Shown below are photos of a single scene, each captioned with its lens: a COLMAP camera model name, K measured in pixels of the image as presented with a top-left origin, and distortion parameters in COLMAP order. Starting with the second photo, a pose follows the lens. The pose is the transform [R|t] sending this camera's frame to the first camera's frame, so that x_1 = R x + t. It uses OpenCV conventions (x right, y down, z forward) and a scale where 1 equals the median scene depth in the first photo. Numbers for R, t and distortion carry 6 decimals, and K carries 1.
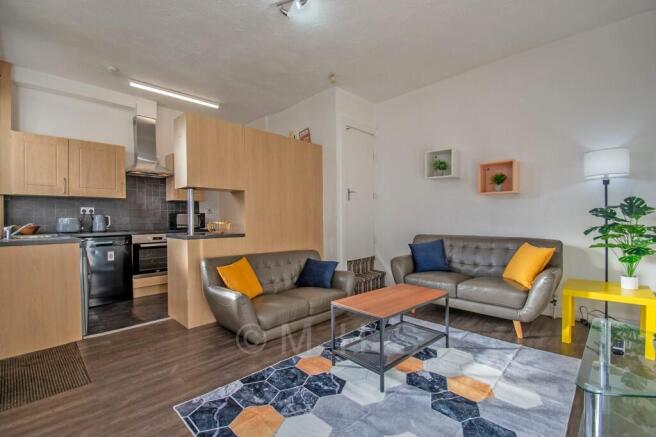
lens RADIAL K [[290.2, 0, 326.7], [0, 290.2, 219.4], [0, 0, 1]] dist [-0.010117, -0.000631]
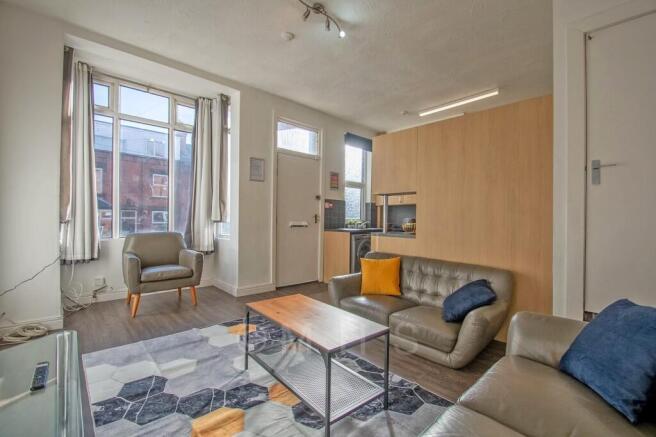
lens RADIAL K [[290.2, 0, 326.7], [0, 290.2, 219.4], [0, 0, 1]] dist [-0.010117, -0.000631]
pose [[-0.060204, 0.006063, -0.998168, 0.610914], [-0.013322, 0.999888, 0.006877, -0.007280], [0.998097, 0.013711, -0.060117, 0.637059]]
